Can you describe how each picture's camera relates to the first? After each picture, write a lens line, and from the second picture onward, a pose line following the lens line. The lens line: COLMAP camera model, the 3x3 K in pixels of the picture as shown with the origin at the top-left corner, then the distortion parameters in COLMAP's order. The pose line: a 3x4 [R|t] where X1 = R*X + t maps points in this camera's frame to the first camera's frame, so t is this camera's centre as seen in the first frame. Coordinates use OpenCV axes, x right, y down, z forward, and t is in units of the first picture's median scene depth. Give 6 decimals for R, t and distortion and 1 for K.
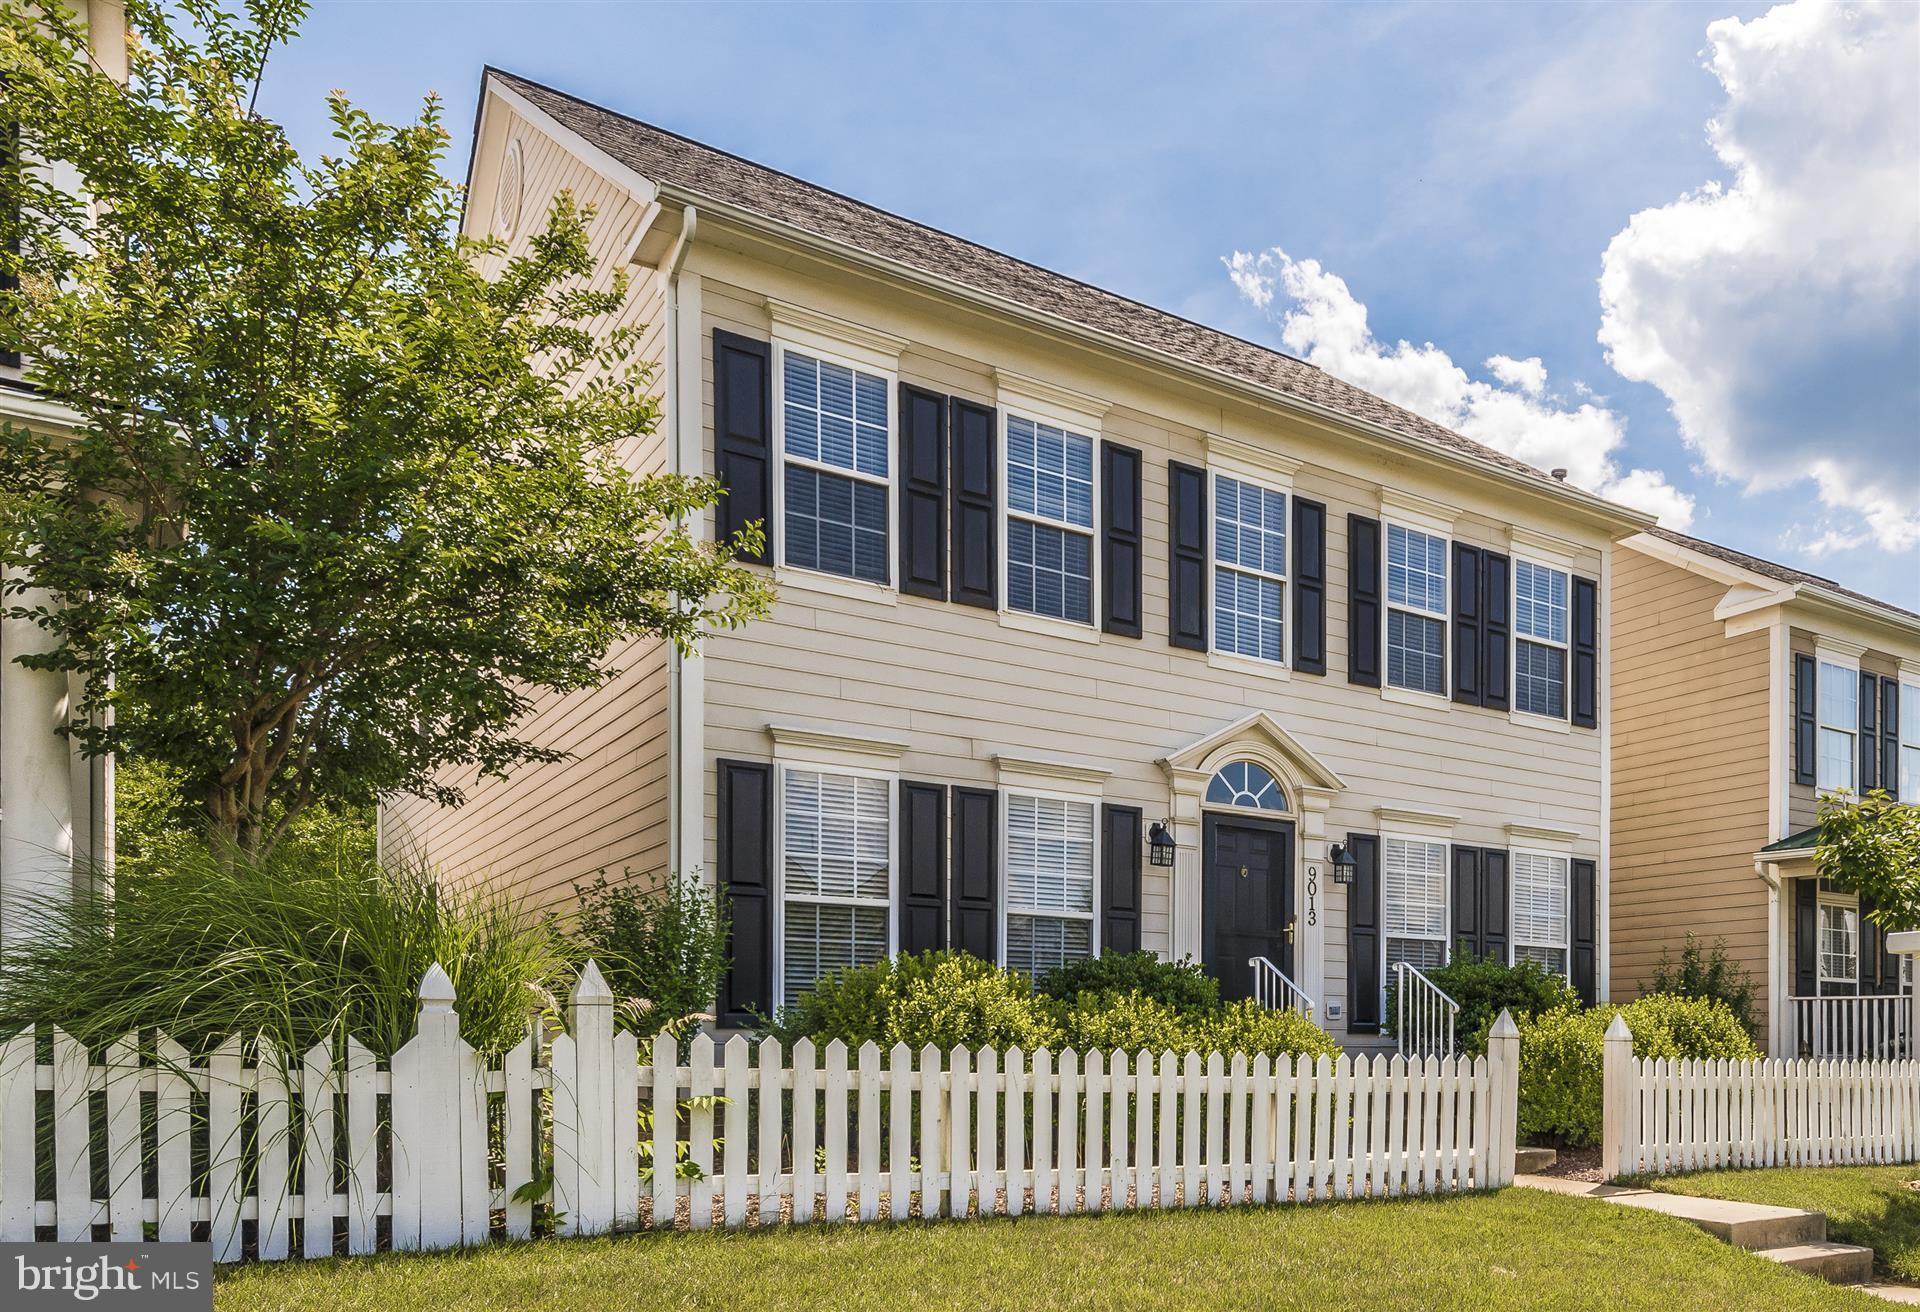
lens RADIAL K [[1338.1, 0, 960.0], [0, 1338.1, 656.0], [0, 0, 1]] dist [0.004927, -0.001657]
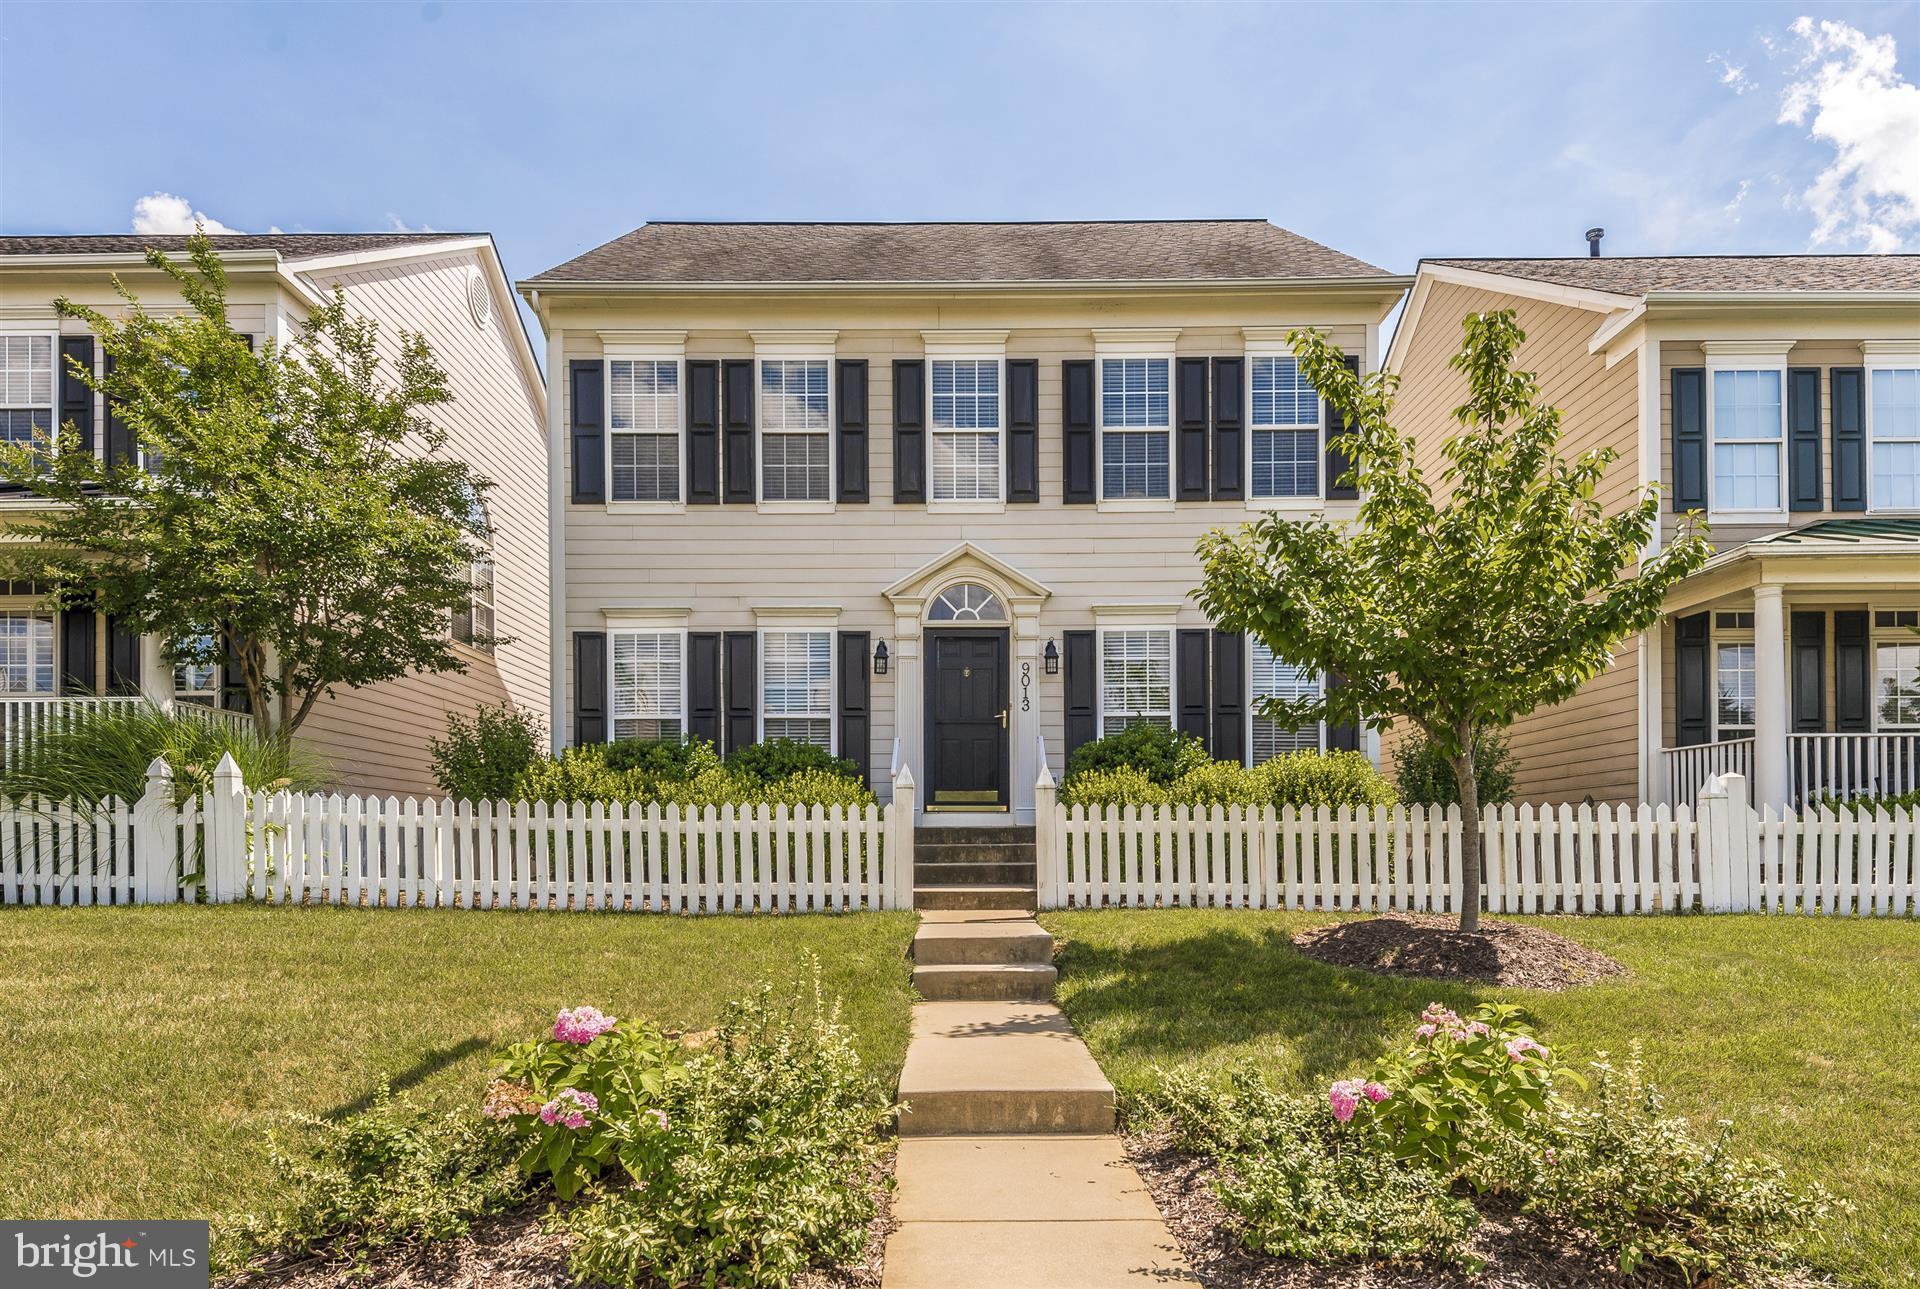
lens RADIAL K [[843.4, 0, 849.3], [0, 843.4, 642.4], [0, 0, 1]] dist [-0.056378, 0.037868]
pose [[0.836020, -0.113923, -0.536742, 0.538722], [0.151483, 0.988112, 0.026222, 0.096063], [0.527374, -0.103230, 0.843339, 0.284048]]
